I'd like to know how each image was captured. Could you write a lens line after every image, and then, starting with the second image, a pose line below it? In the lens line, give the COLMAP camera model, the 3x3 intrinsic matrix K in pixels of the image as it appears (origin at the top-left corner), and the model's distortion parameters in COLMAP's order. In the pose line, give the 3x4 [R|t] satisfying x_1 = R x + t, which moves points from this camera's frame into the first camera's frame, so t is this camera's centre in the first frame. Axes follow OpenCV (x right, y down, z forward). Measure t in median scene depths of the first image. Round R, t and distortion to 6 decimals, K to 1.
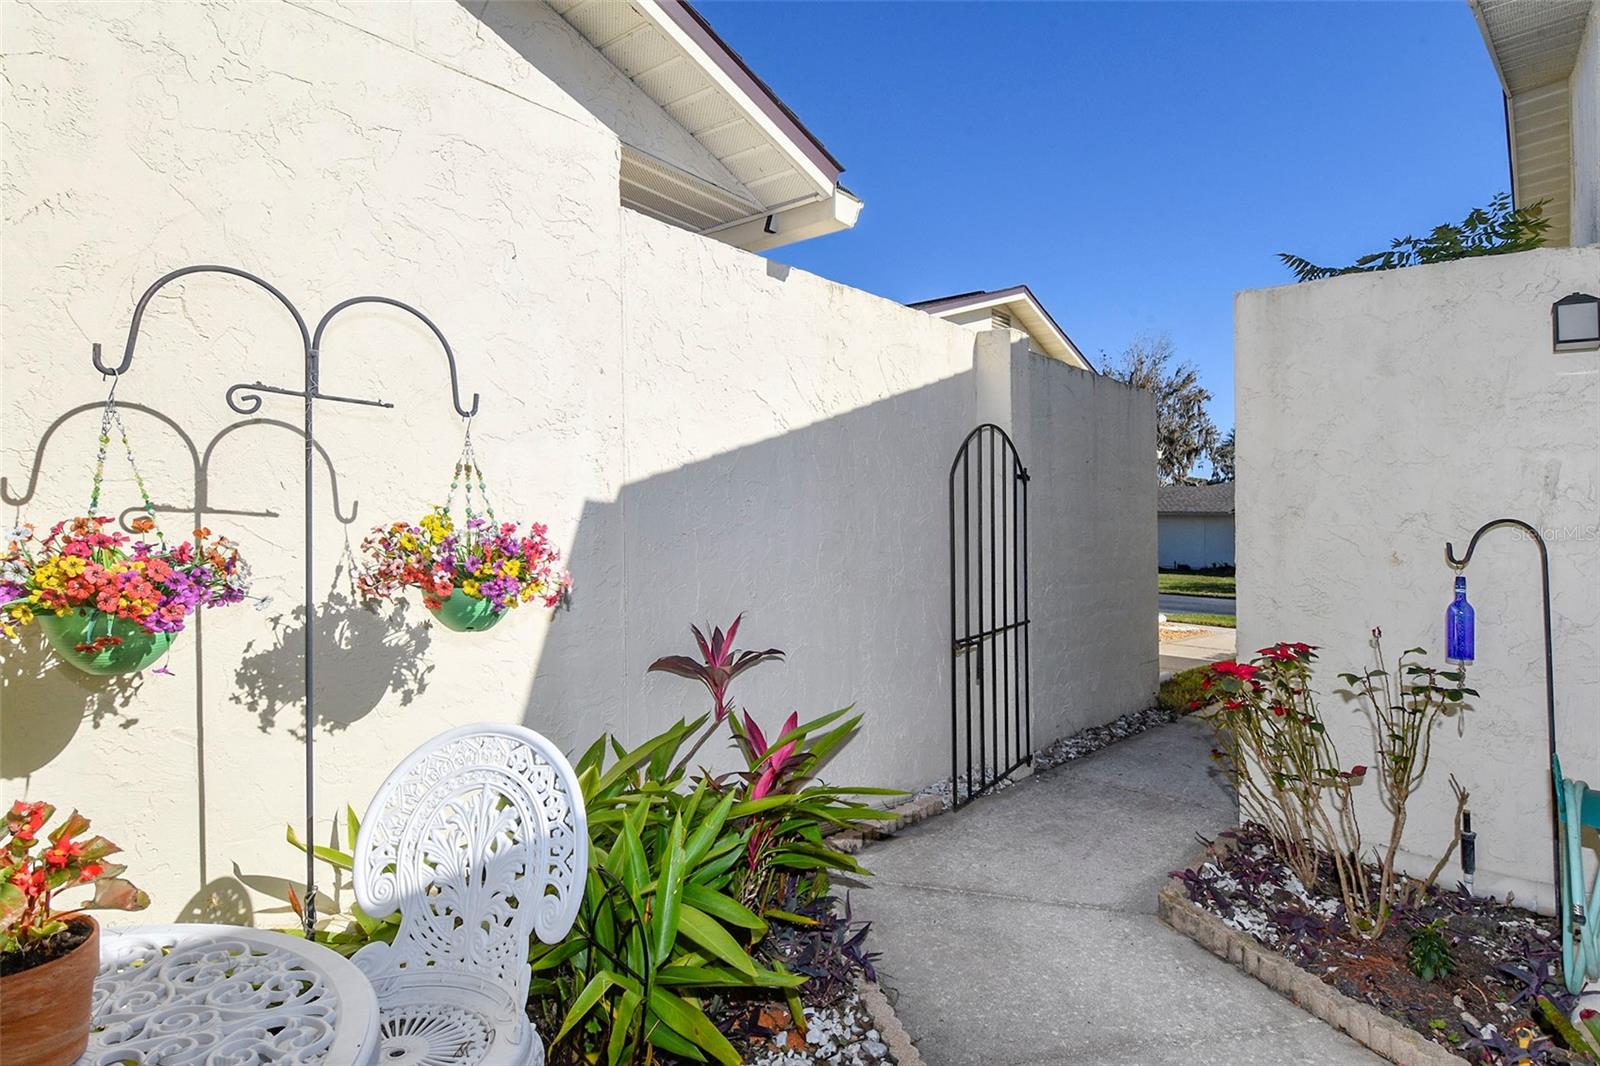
lens RADIAL K [[813.9, 0, 802.1], [0, 813.9, 545.5], [0, 0, 1]] dist [0.001969, 0.000297]
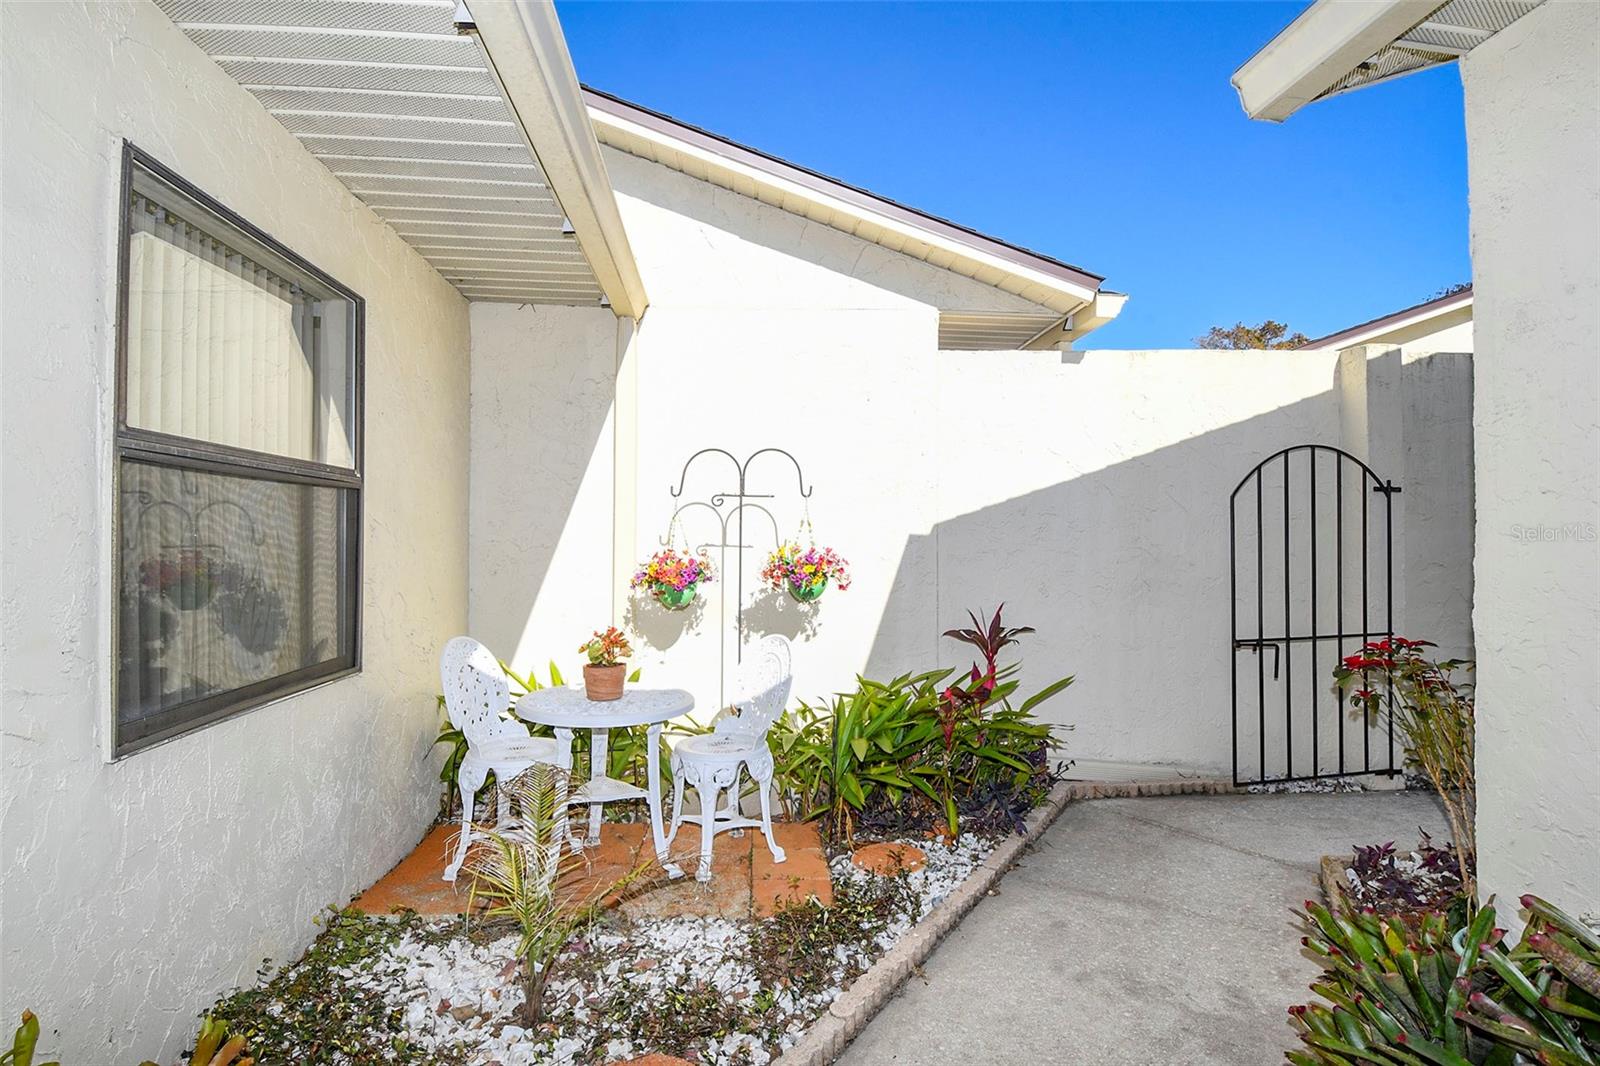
lens RADIAL K [[833.6, 0, 800.0], [0, 833.6, 533.0], [0, 0, 1]] dist [0.001647, -0.036512]
pose [[0.700071, -0.042123, -0.712830, 0.678553], [0.004362, 0.998492, -0.054720, 0.030676], [0.714060, 0.035198, 0.699199, -0.309146]]
